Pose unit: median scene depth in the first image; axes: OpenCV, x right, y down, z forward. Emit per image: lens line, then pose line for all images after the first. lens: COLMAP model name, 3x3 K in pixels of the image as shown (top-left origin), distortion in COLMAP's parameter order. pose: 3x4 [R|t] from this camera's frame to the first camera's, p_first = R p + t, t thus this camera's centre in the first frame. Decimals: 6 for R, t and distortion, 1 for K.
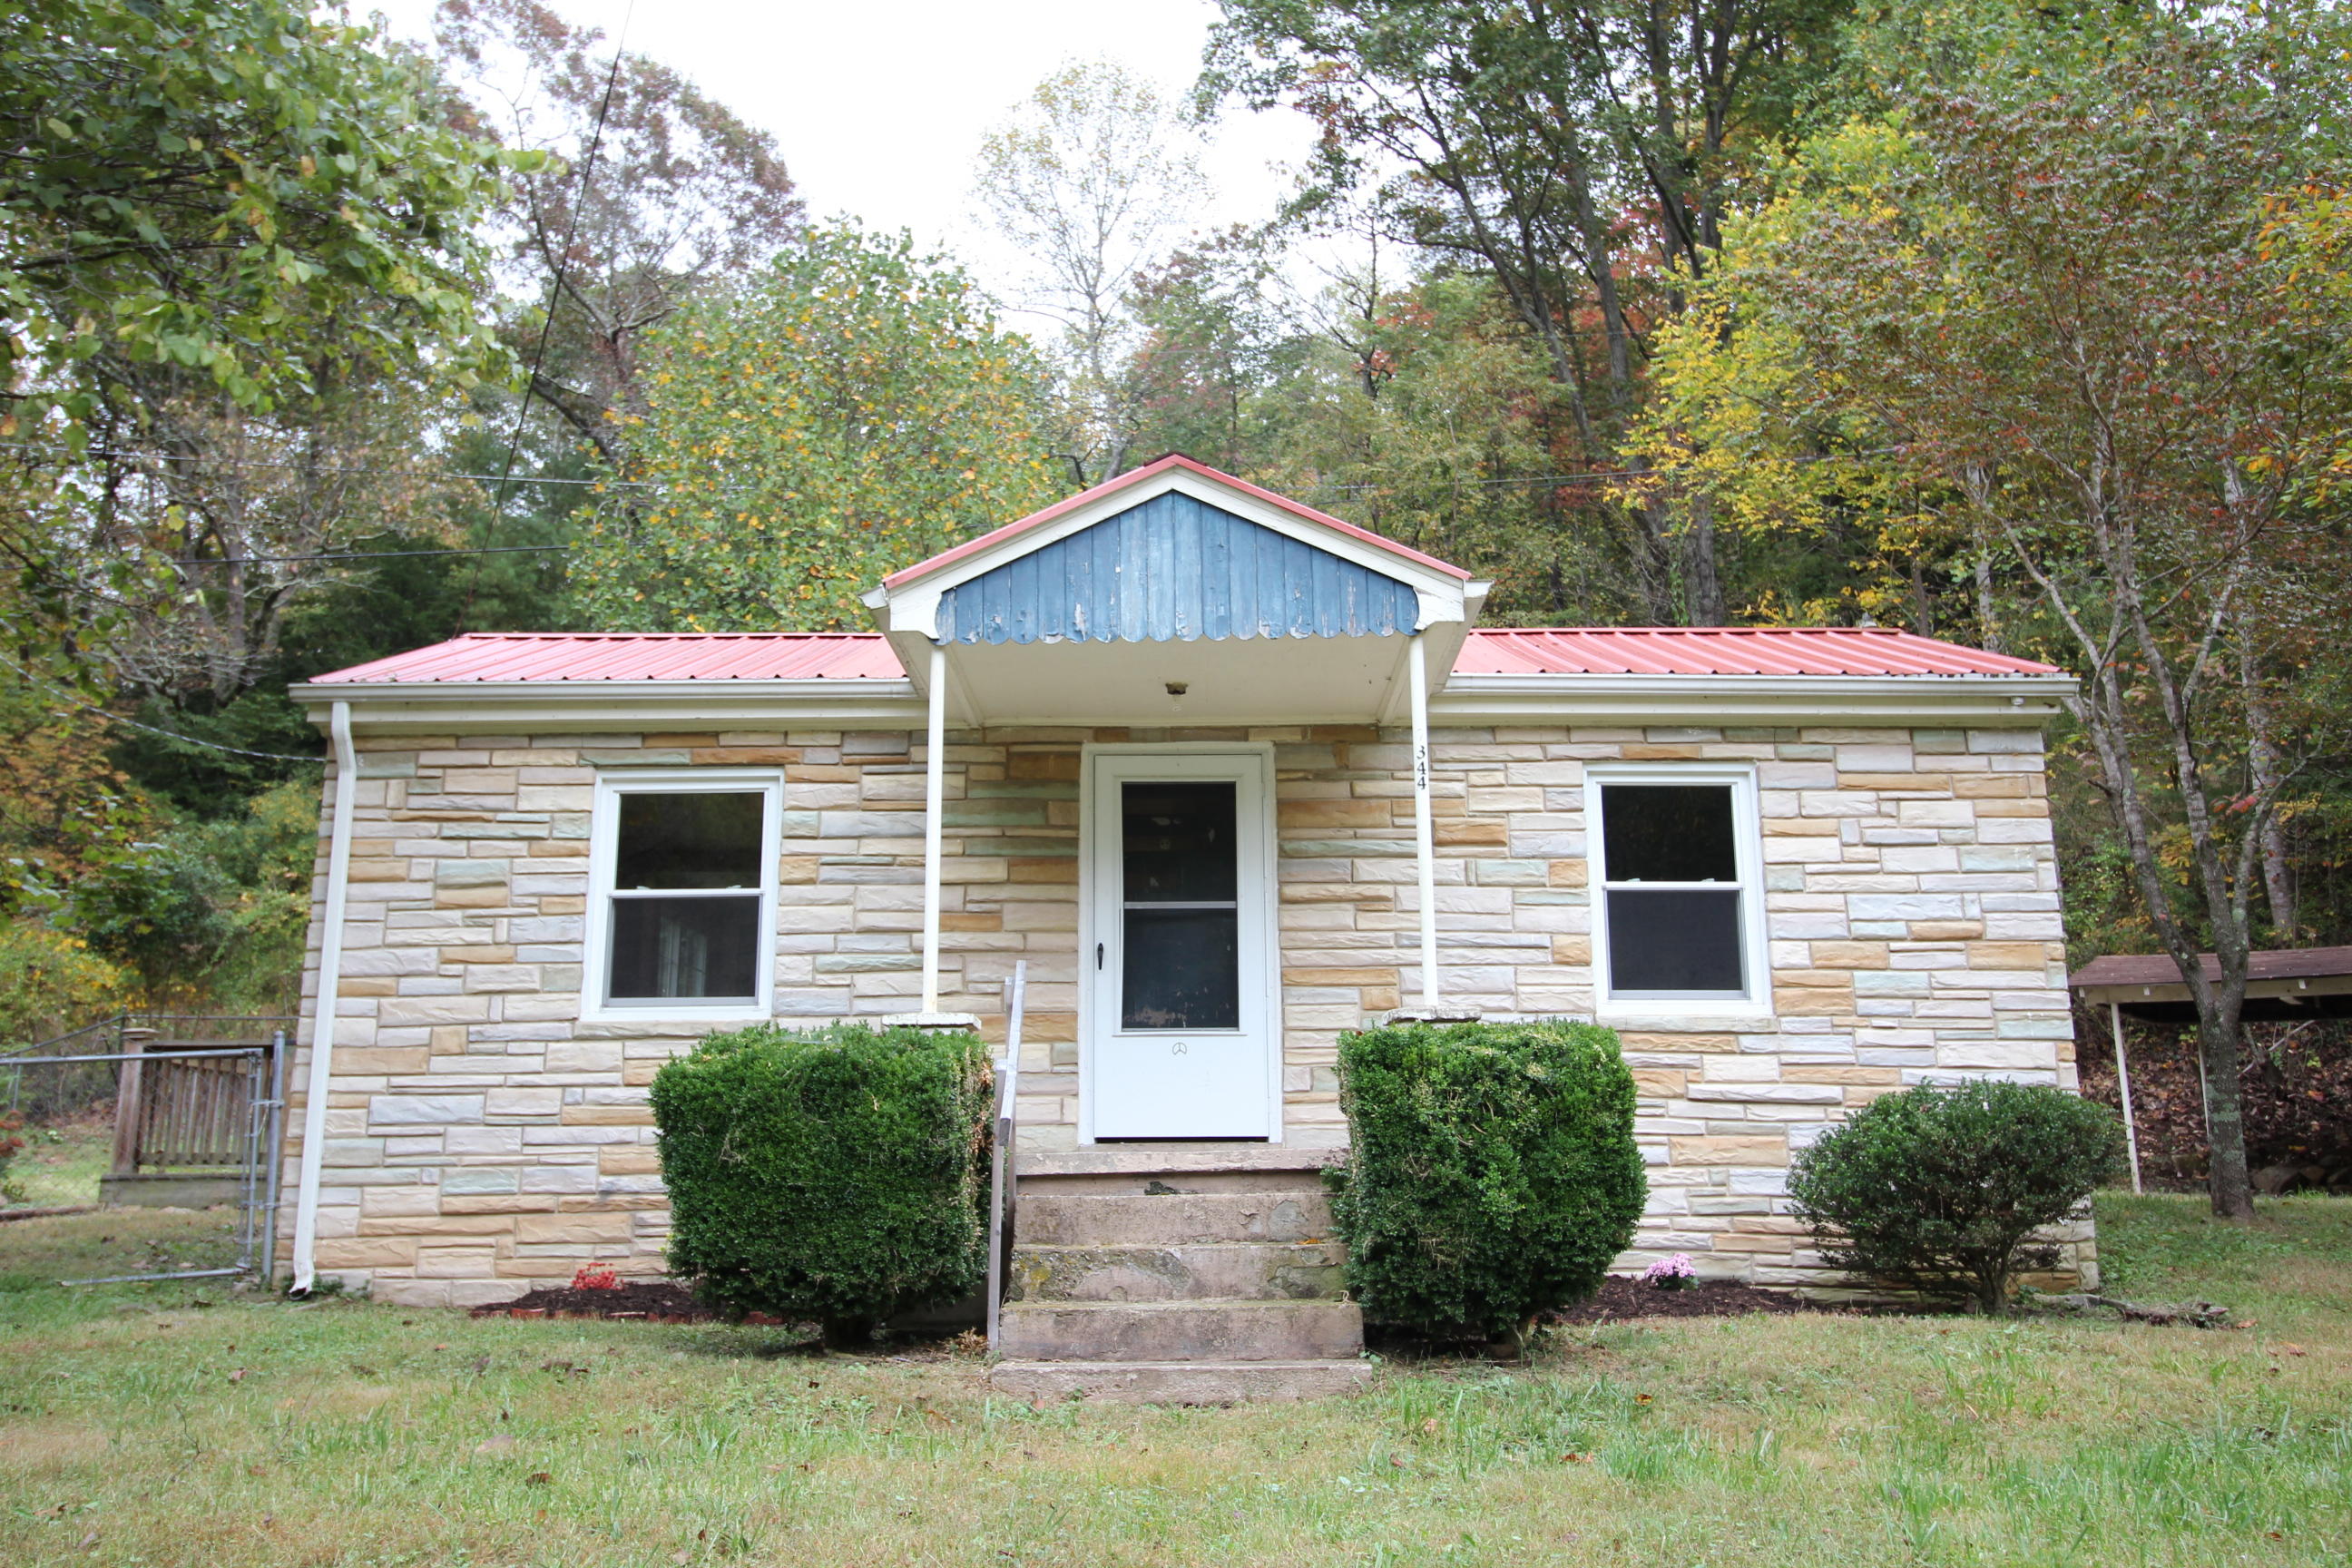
lens RADIAL K [[1700.4, 0, 1176.0], [0, 1700.4, 780.3], [0, 0, 1]] dist [0.010666, -0.007153]
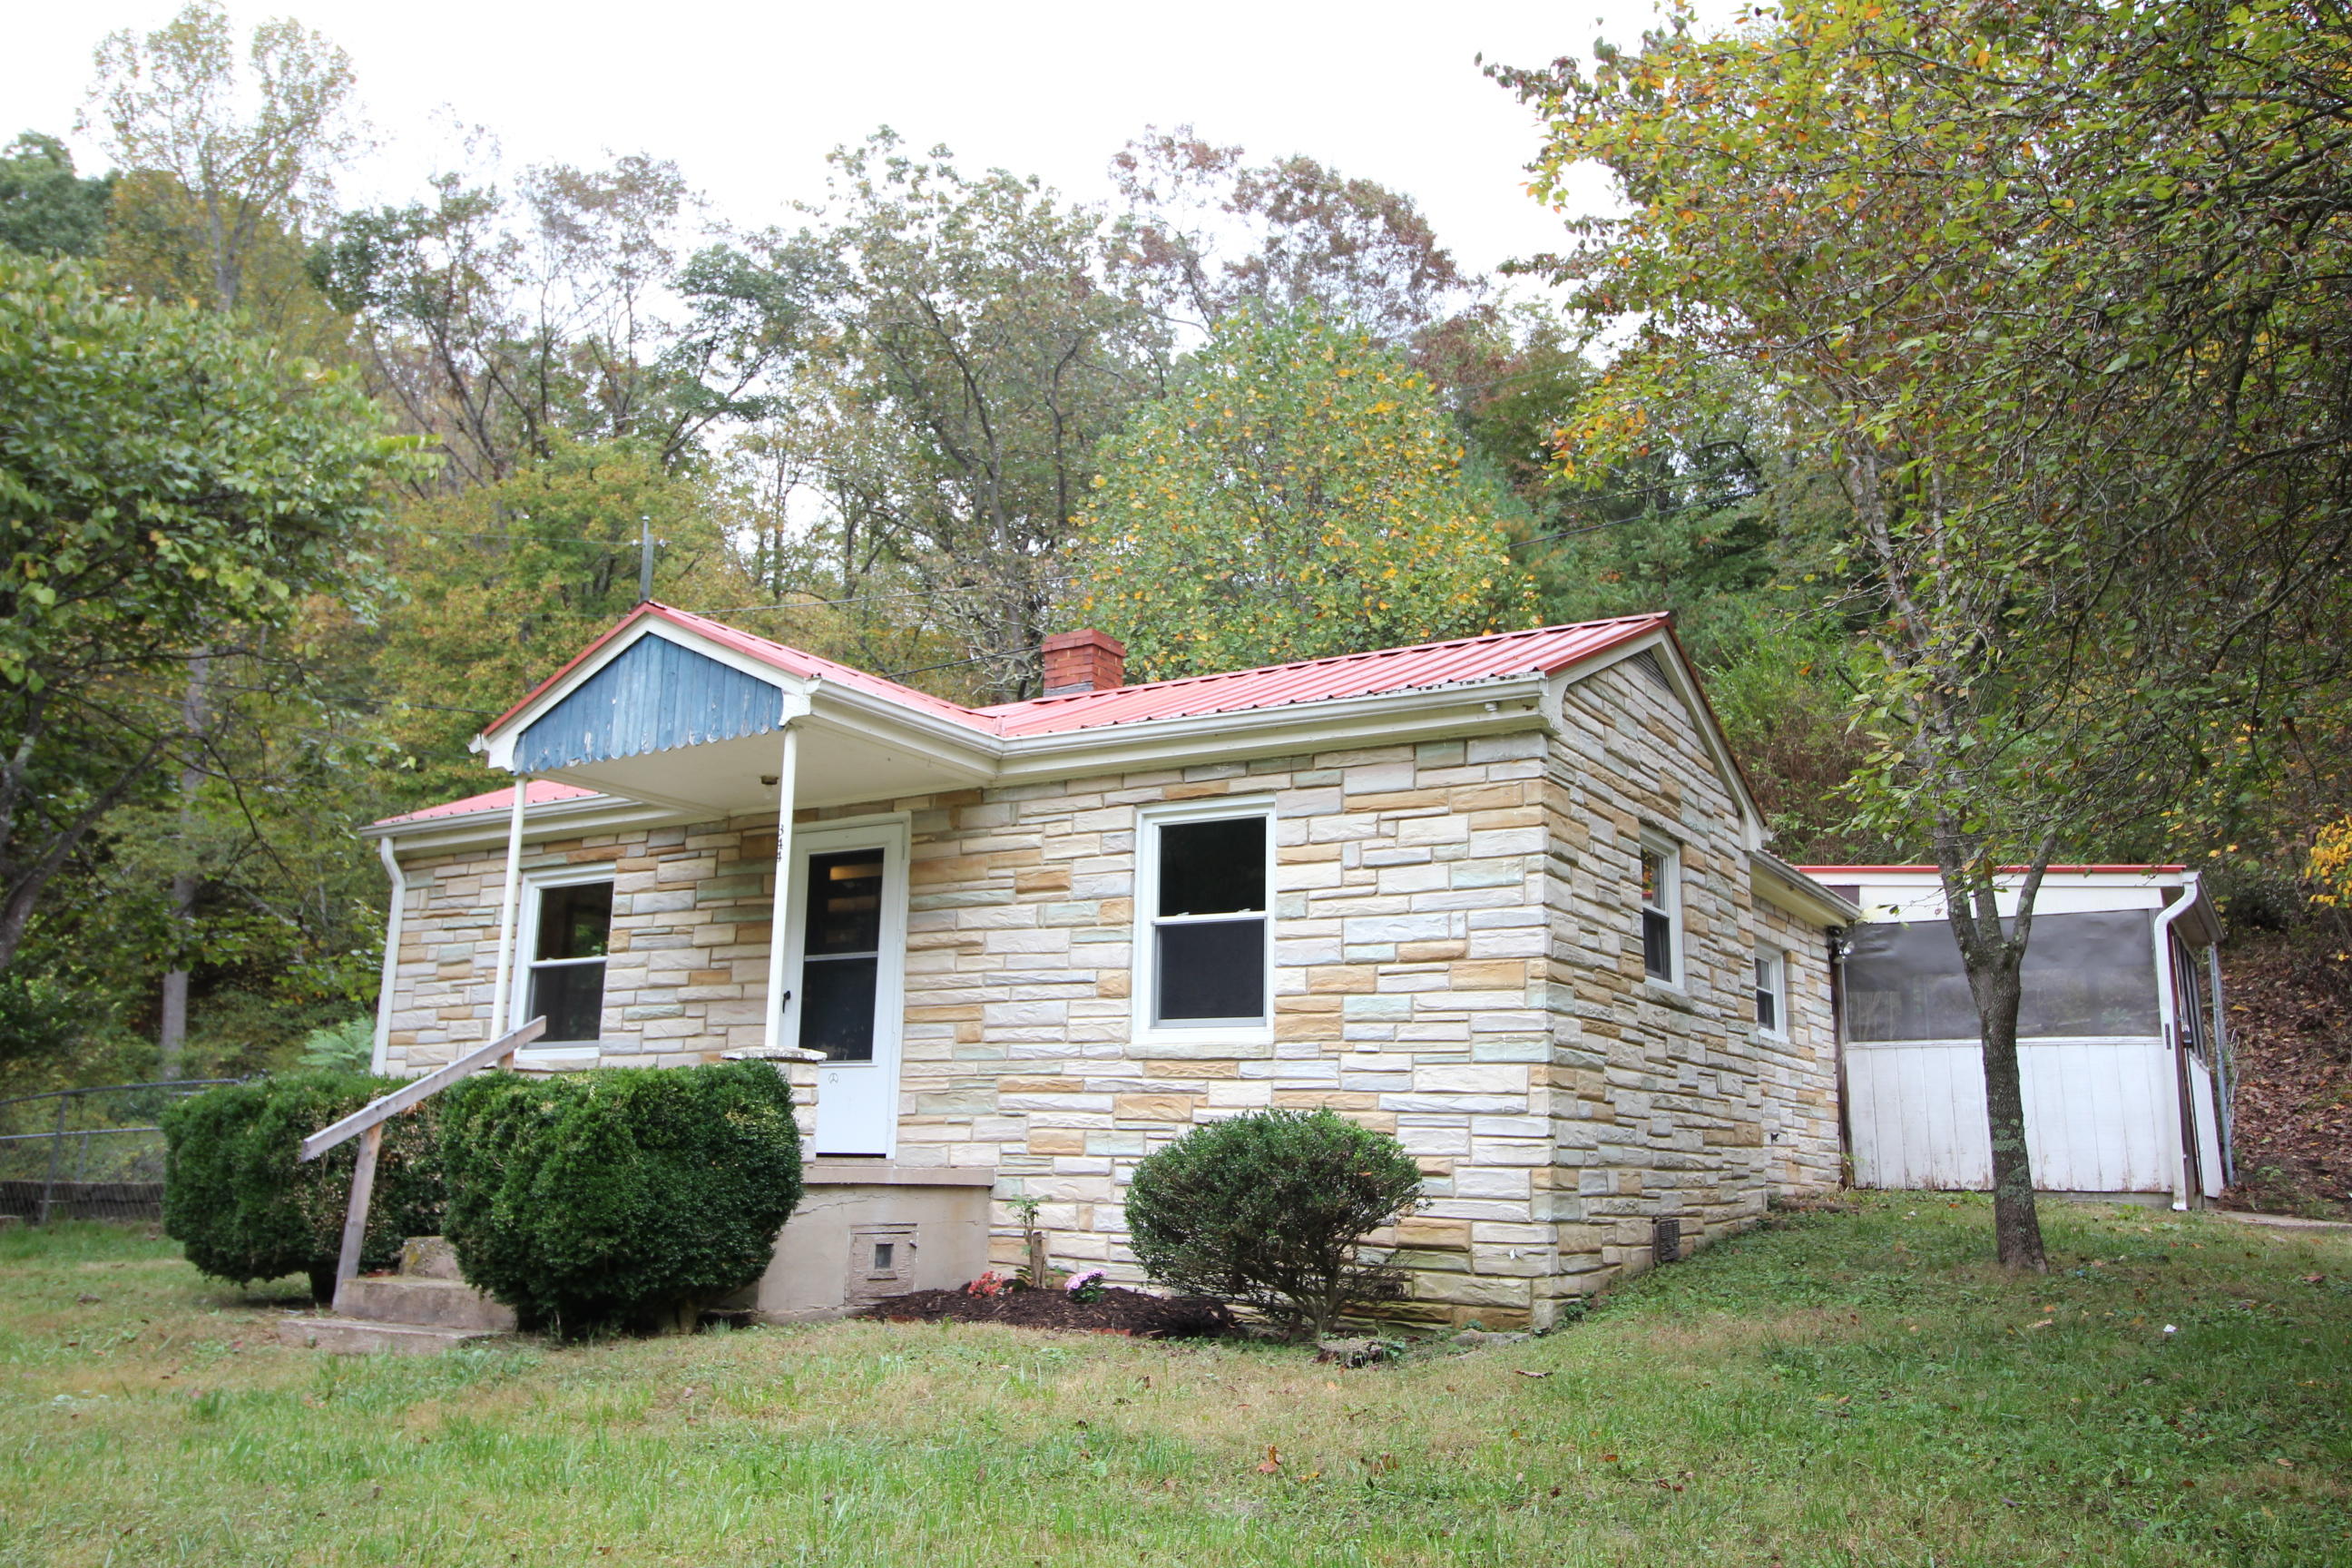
lens RADIAL K [[1700.4, 0, 1280.0], [0, 1700.4, 782.4], [0, 0, 1]] dist [0.010666, -0.007153]
pose [[0.874215, -0.088618, -0.477383, 0.838281], [0.089229, 0.995780, -0.021448, 0.005426], [0.477270, -0.023846, 0.878433, 0.107873]]
